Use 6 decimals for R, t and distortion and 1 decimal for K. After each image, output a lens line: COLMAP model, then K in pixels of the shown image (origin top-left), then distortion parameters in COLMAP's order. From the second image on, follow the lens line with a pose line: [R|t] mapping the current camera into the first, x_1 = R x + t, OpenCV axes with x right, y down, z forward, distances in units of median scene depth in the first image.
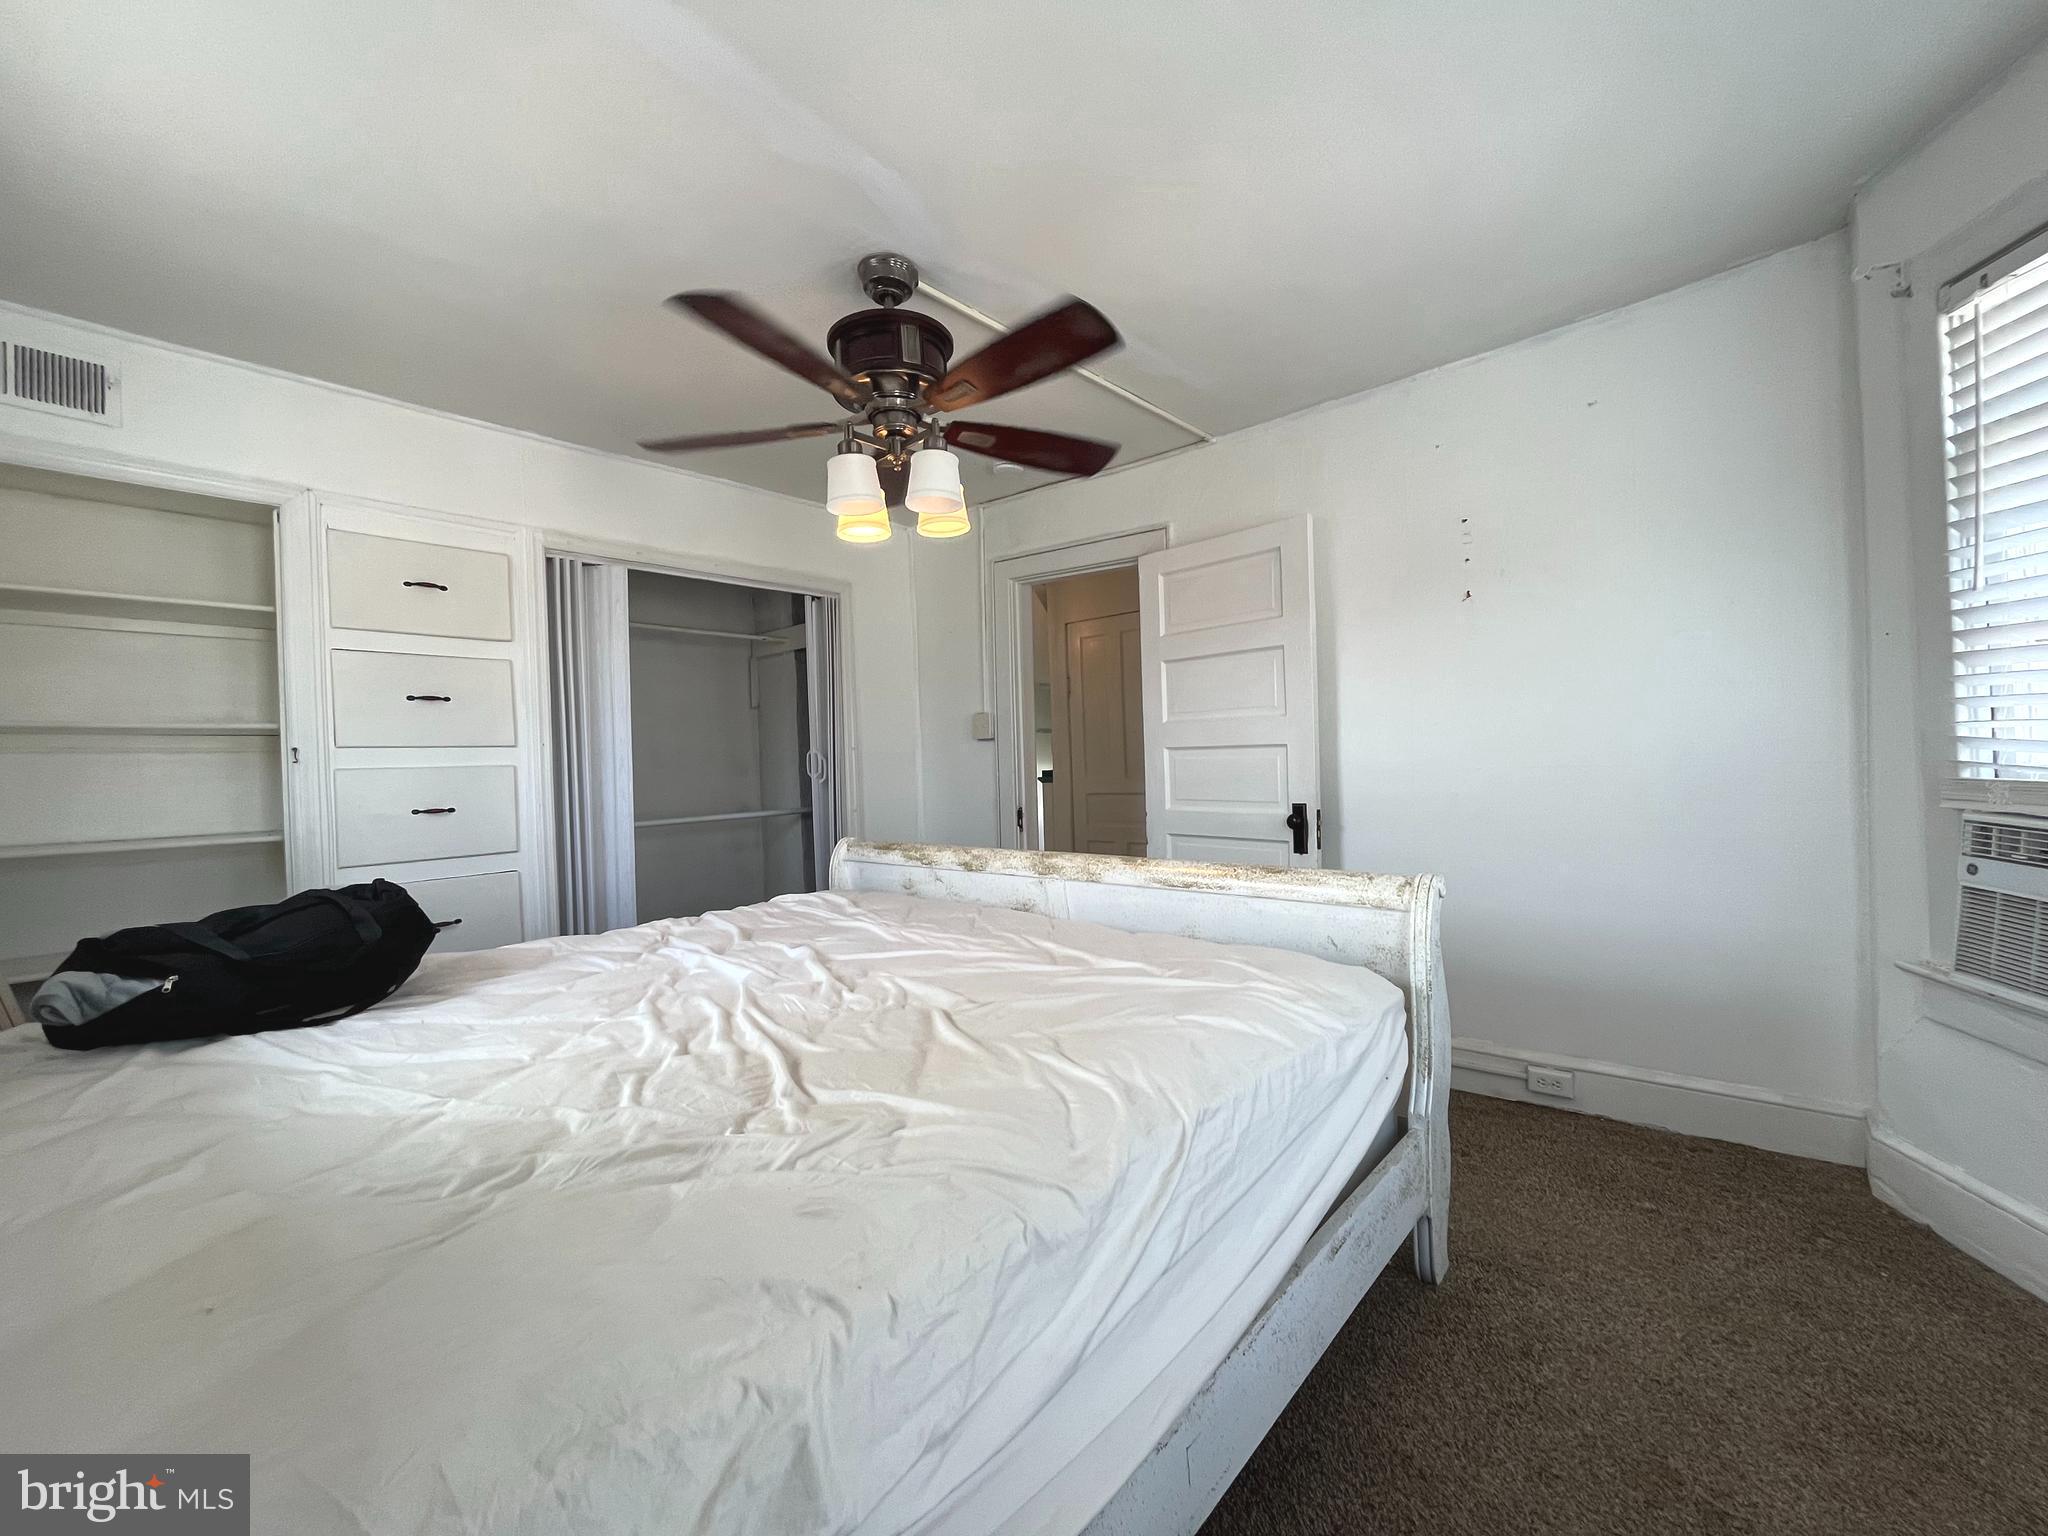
lens RADIAL K [[822.9, 0, 1027.6], [0, 822.9, 771.1], [0, 0, 1]] dist [0.002944, -0.000409]
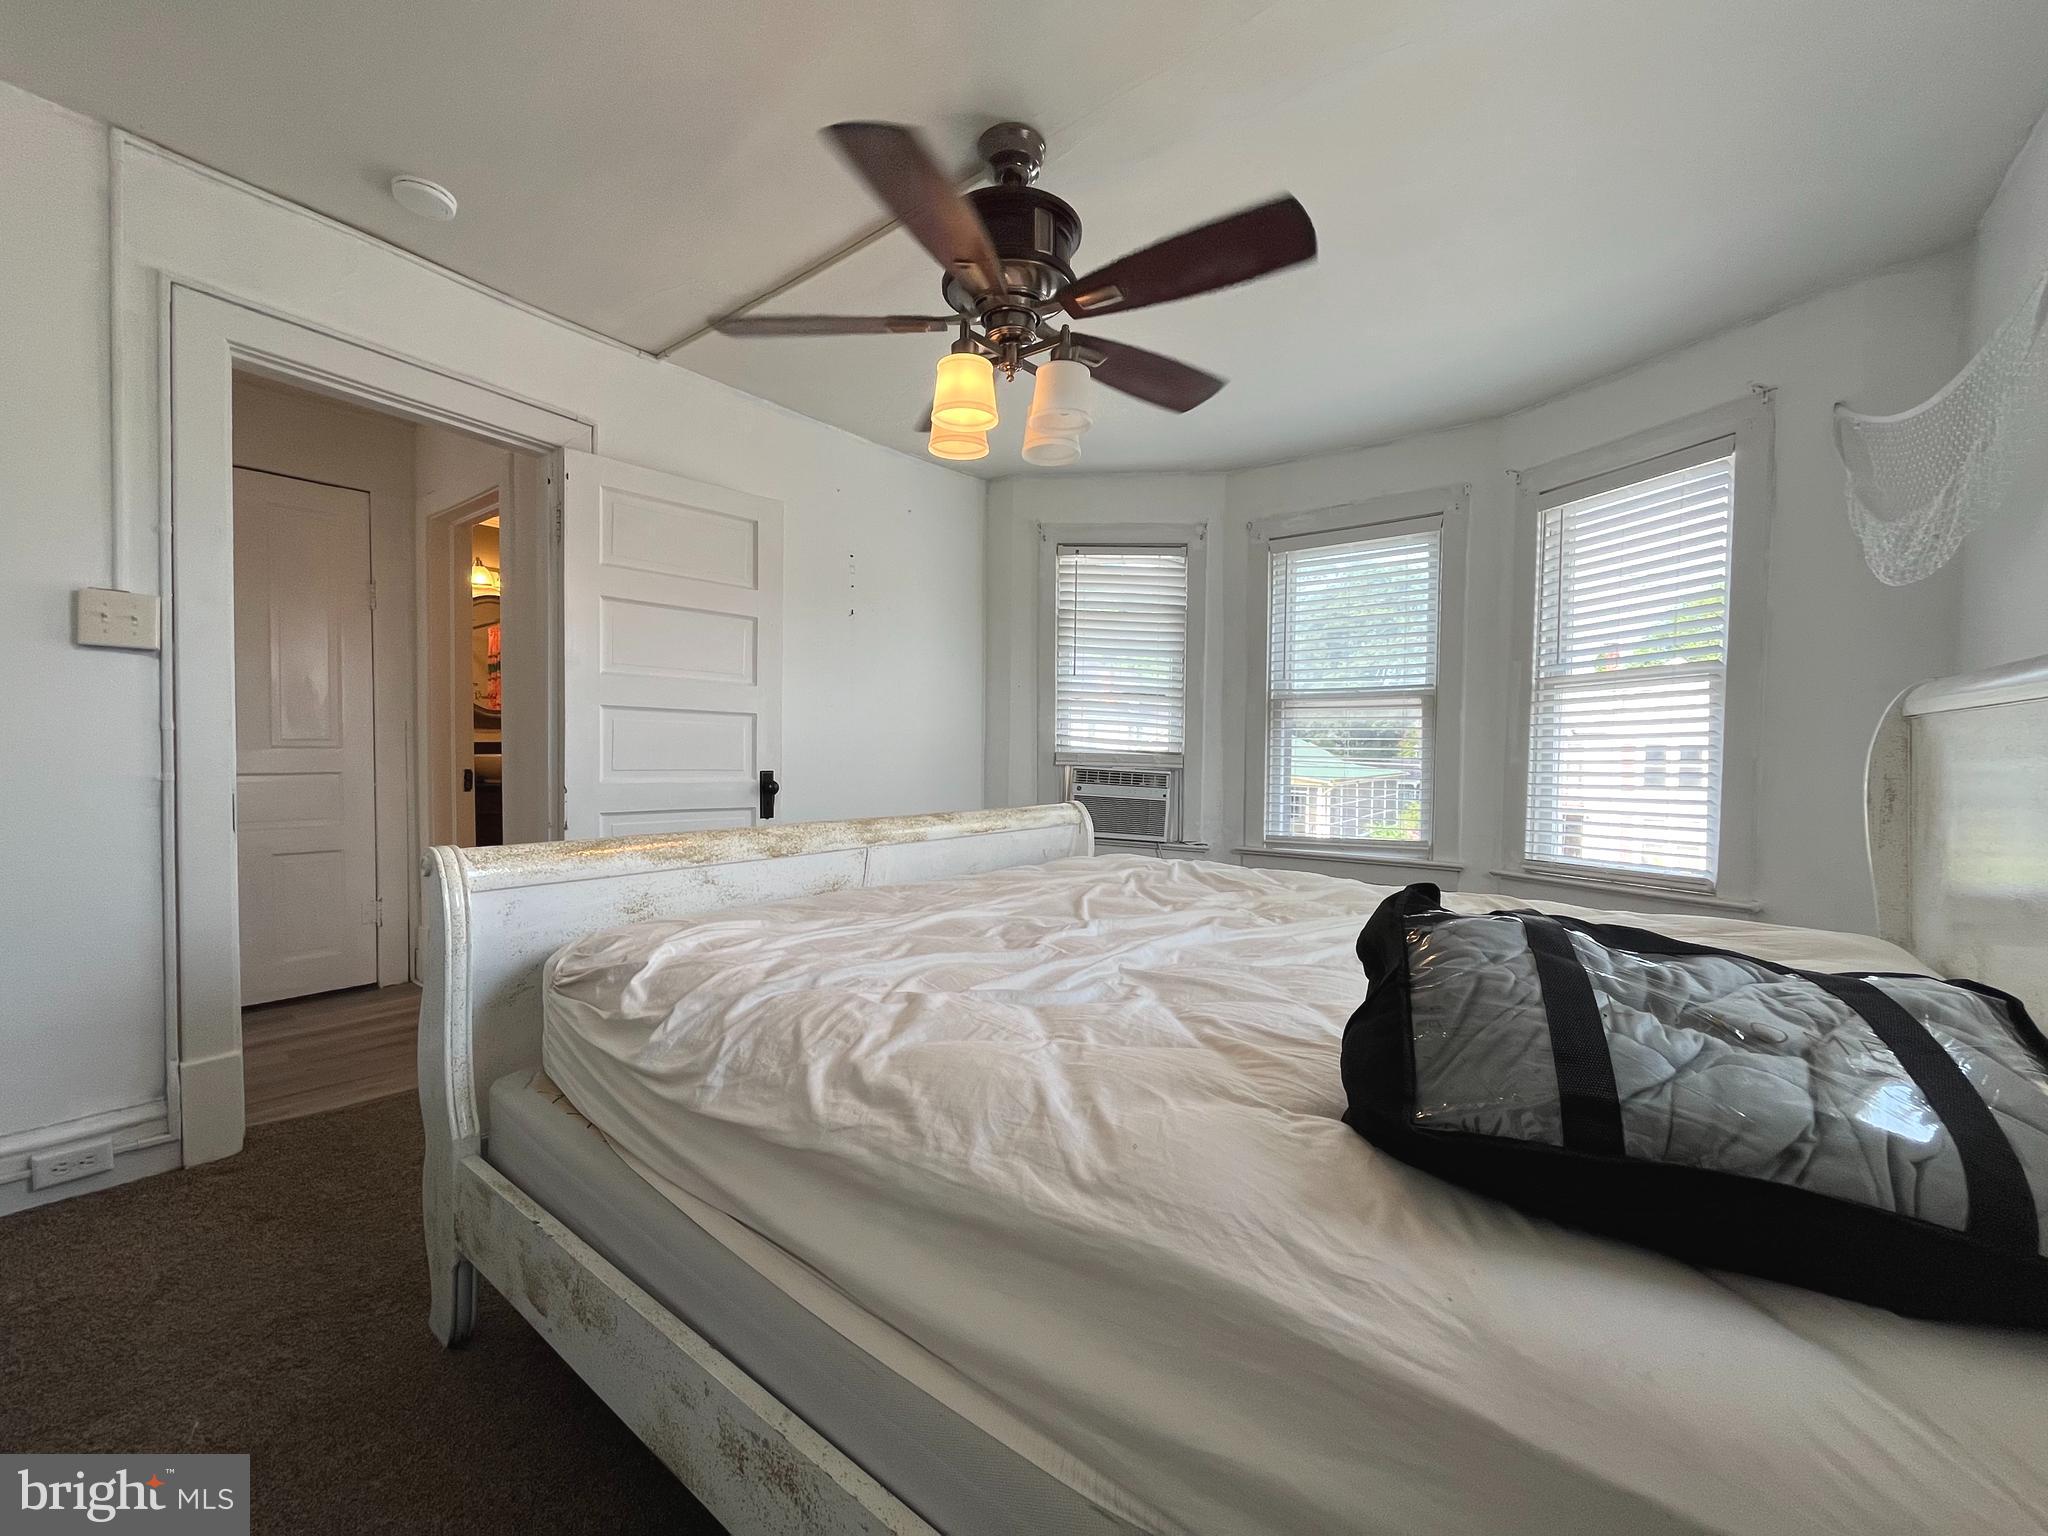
lens RADIAL K [[822.9, 0, 1031.5], [0, 822.9, 767.2], [0, 0, 1]] dist [0.002944, -0.000409]
pose [[-0.049281, 0.000435, 0.998785, -0.738038], [-0.007605, 0.999971, -0.000811, 0.032669], [-0.998756, -0.007636, -0.049277, 0.706922]]
